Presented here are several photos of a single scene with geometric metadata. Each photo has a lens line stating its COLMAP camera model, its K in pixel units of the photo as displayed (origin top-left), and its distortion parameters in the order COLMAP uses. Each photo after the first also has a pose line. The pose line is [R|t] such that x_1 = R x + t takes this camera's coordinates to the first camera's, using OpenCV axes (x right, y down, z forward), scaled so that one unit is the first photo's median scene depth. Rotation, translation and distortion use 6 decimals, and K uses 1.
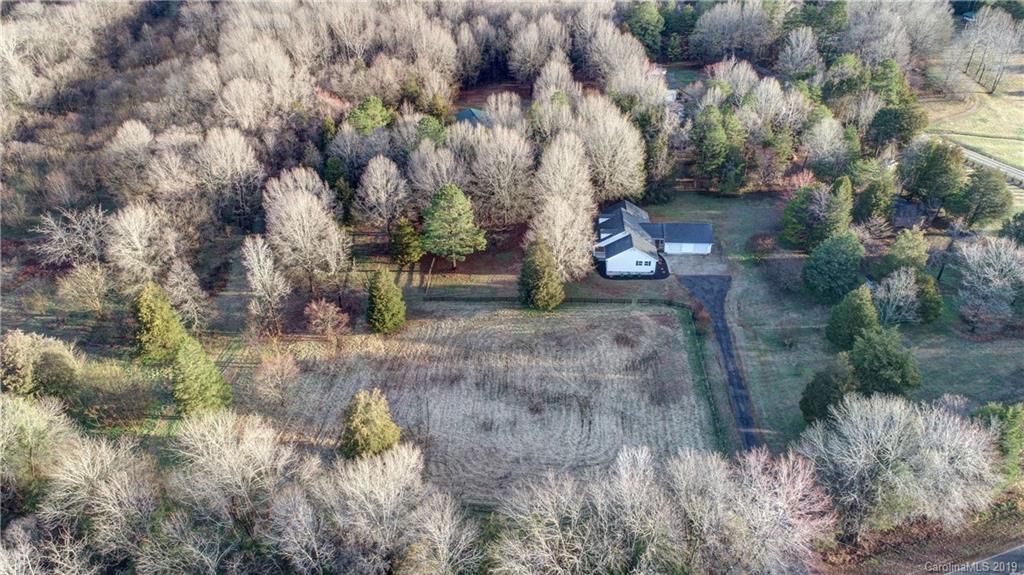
lens RADIAL K [[729.5, 0, 510.4], [0, 729.5, 285.2], [0, 0, 1]] dist [0.004148, -0.000203]
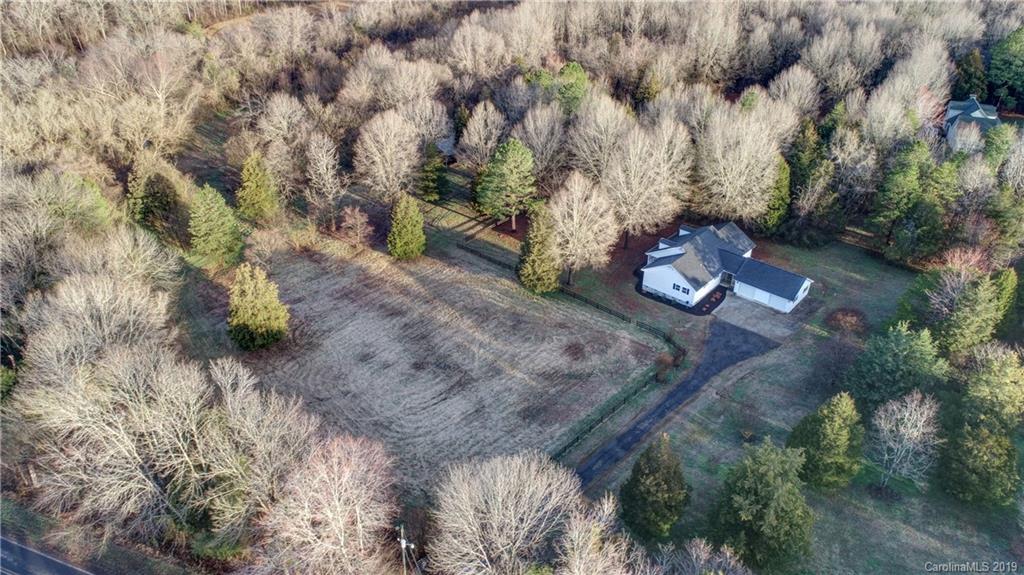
lens RADIAL K [[729.5, 0, 510.1], [0, 729.5, 290.1], [0, 0, 1]] dist [0.004148, -0.000203]
pose [[0.766287, 0.334295, -0.548681, 0.506907], [-0.348047, 0.933808, 0.082859, -0.031338], [0.540062, 0.127473, 0.831916, 0.232770]]
